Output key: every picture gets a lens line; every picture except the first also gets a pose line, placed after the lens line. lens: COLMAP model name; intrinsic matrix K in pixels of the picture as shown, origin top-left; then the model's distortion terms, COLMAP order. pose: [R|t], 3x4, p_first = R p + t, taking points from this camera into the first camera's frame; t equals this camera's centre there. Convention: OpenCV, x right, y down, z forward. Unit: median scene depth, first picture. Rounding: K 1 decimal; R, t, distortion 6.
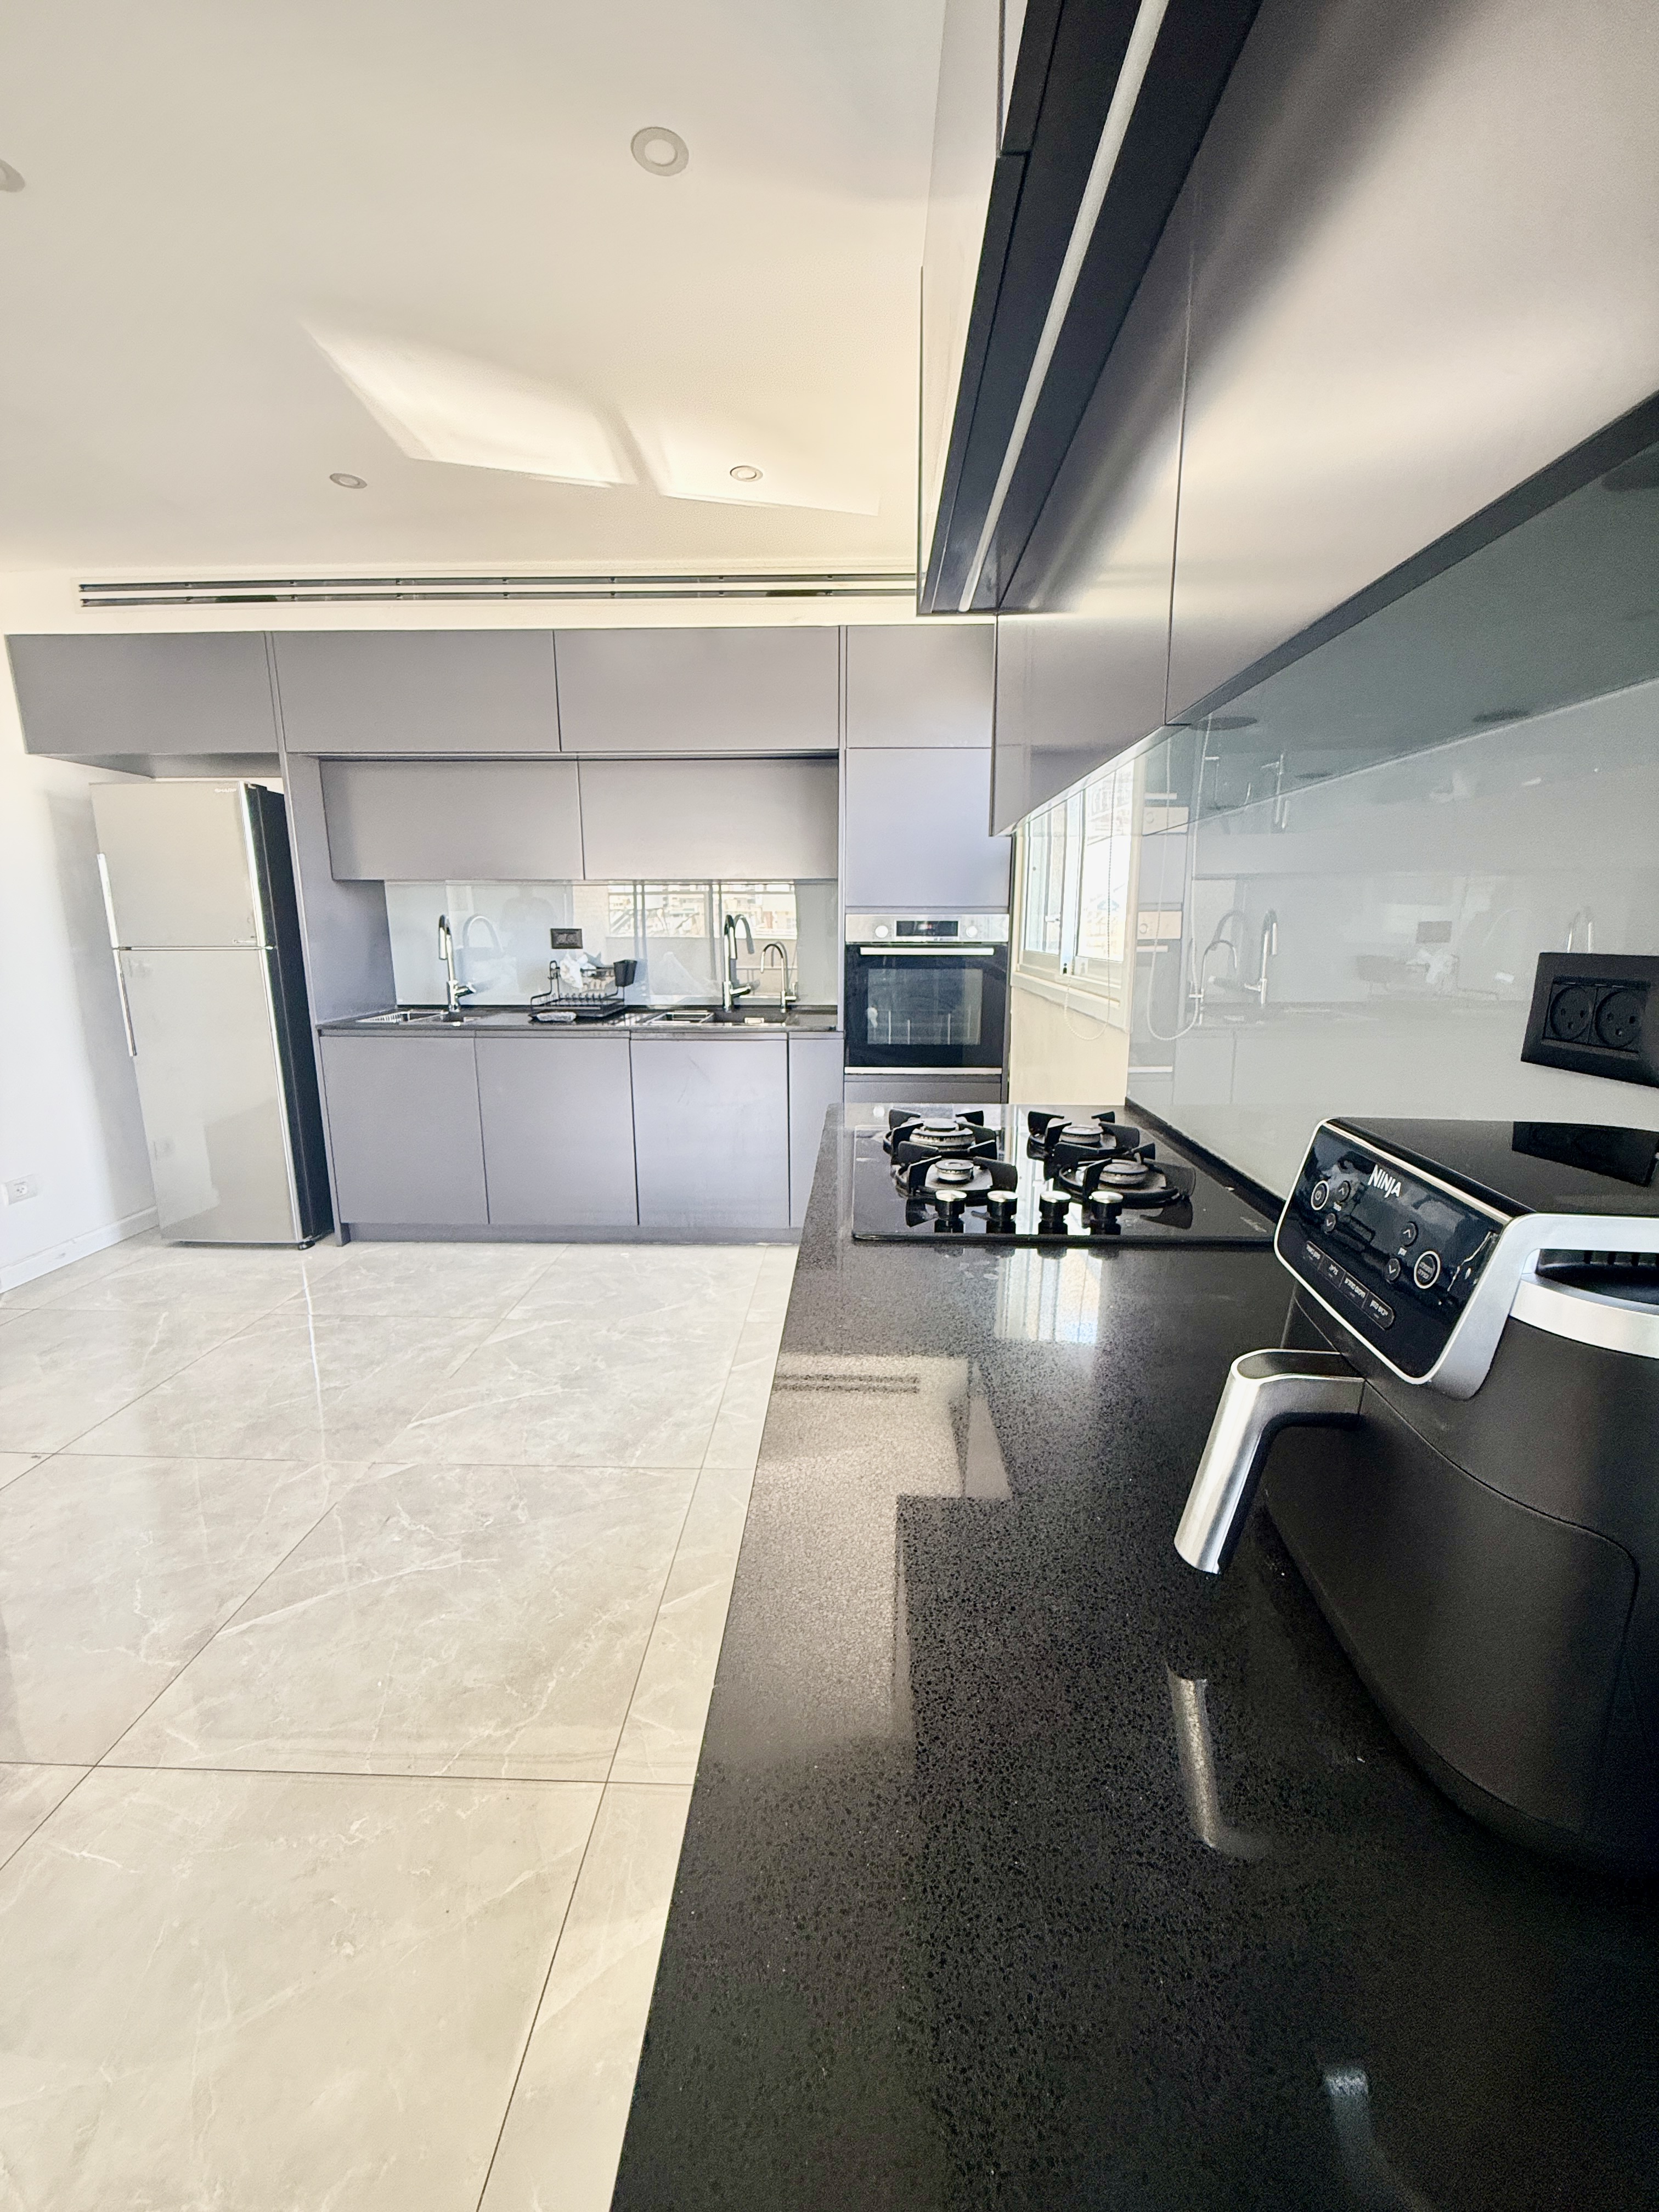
lens RADIAL K [[880.0, 0, 841.3], [0, 880.0, 1107.1], [0, 0, 1]] dist [0.000434, -0.006985]
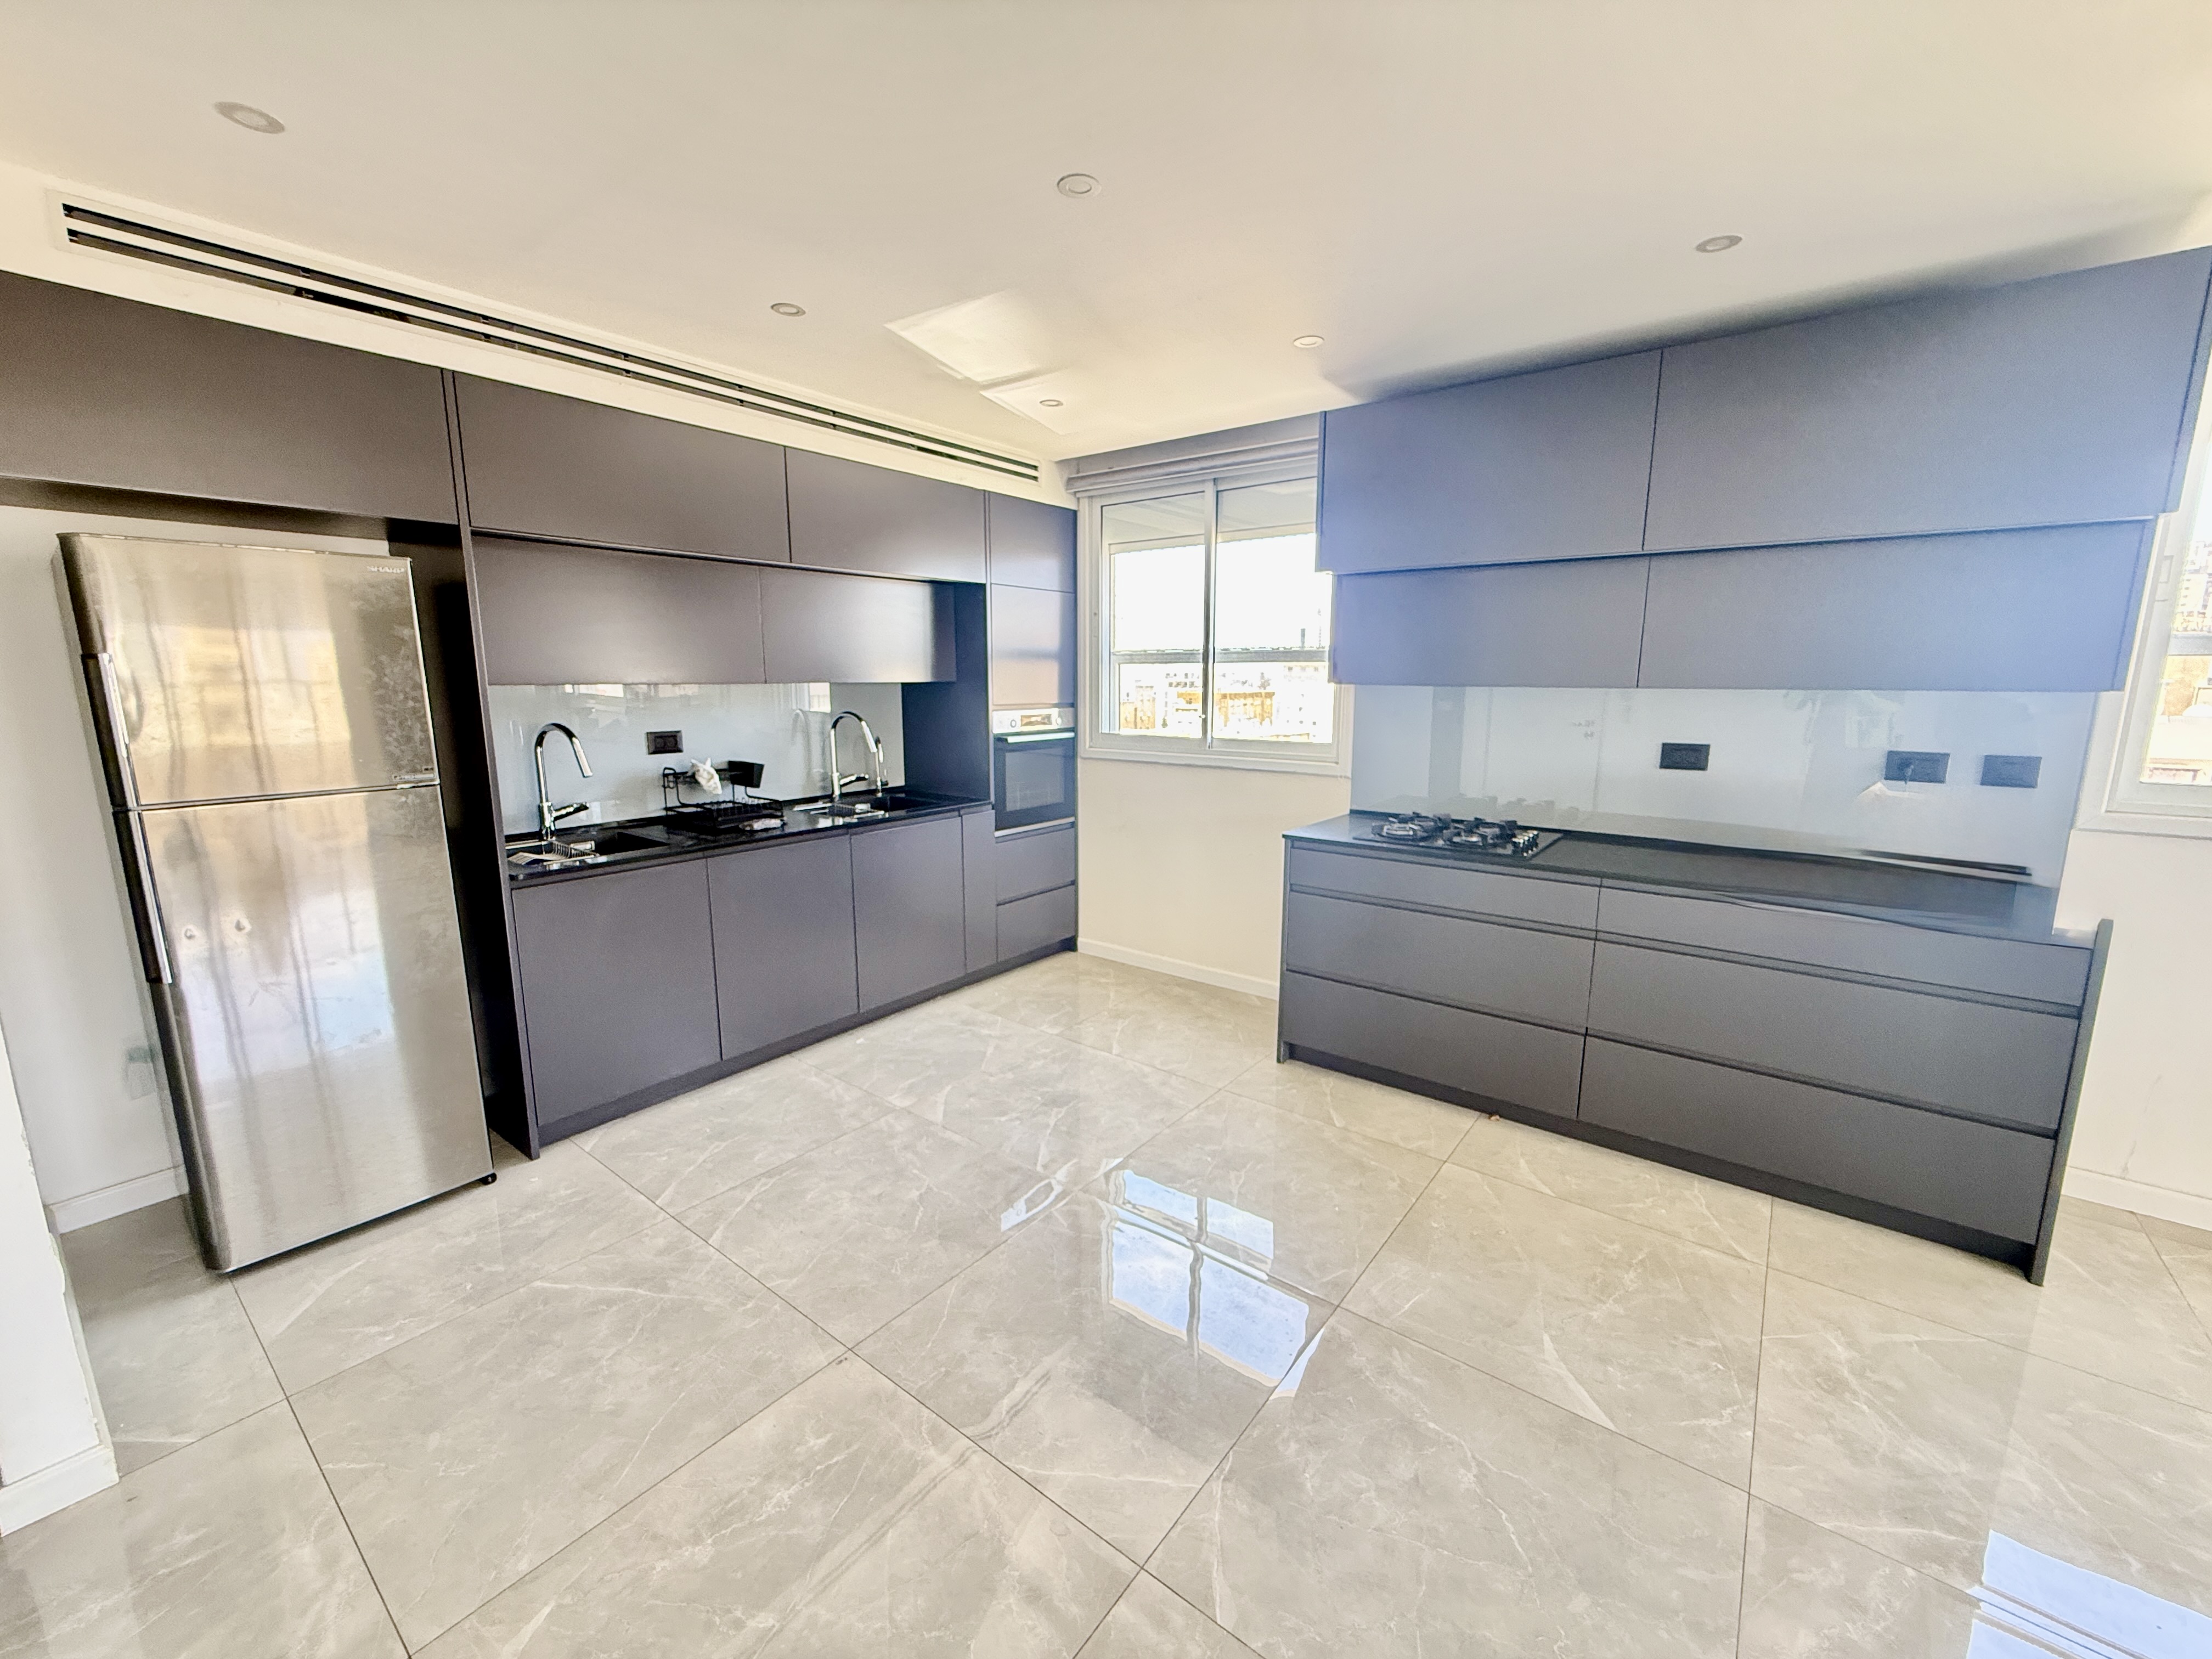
lens RADIAL K [[880.0, 0, 1106.0], [0, 880.0, 829.5], [0, 0, 1]] dist [0.000434, -0.006985]
pose [[0.590206, -0.140018, 0.795017, -0.962601], [0.156922, 0.985956, 0.057150, -0.103256], [-0.791854, 0.091025, 0.603889, 0.129430]]
